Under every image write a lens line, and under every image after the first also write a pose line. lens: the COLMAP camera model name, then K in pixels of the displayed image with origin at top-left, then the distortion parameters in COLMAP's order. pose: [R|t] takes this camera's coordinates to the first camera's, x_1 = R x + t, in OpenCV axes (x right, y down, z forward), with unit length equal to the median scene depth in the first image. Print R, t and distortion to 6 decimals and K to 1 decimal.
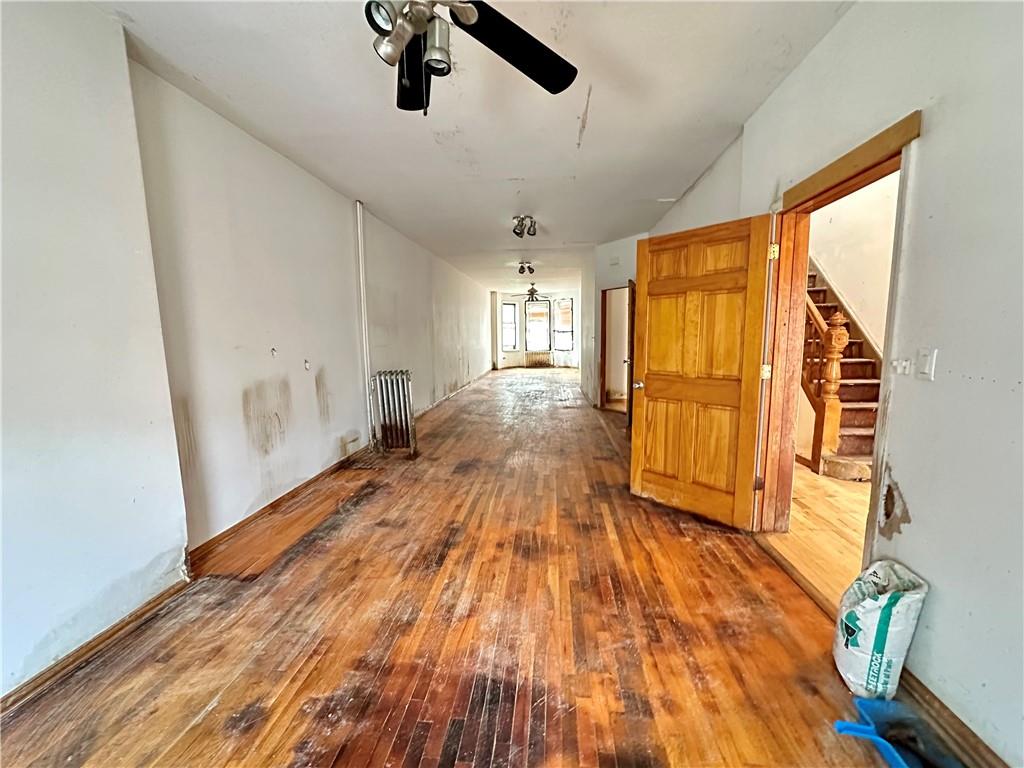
lens RADIAL K [[407.9, 0, 512.6], [0, 407.9, 388.6], [0, 0, 1]] dist [-0.001125, -0.000086]
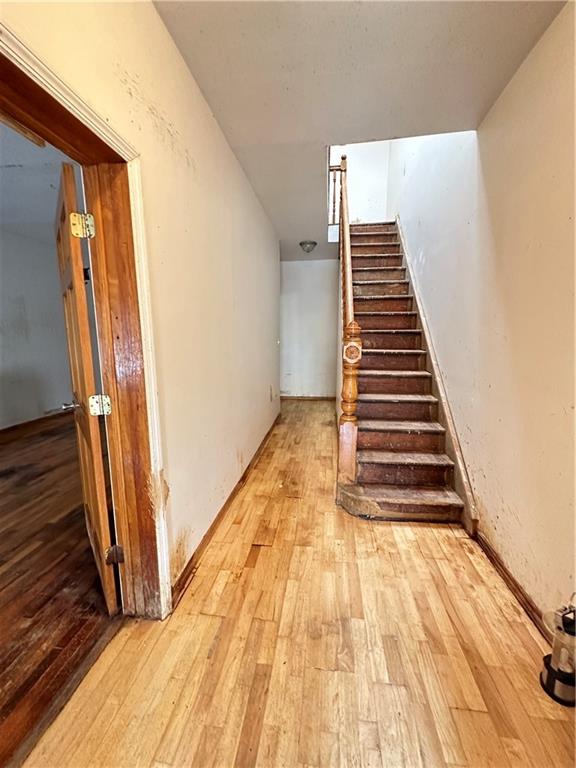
lens RADIAL K [[305.9, 0, 288.0], [0, 305.9, 384.0], [0, 0, 1]] dist [-0.001125, -0.000086]
pose [[0.999366, 0.023946, -0.026366, 0.787890], [-0.023202, 0.999334, 0.028154, -0.080440], [0.027023, -0.027524, 0.999256, 0.405502]]
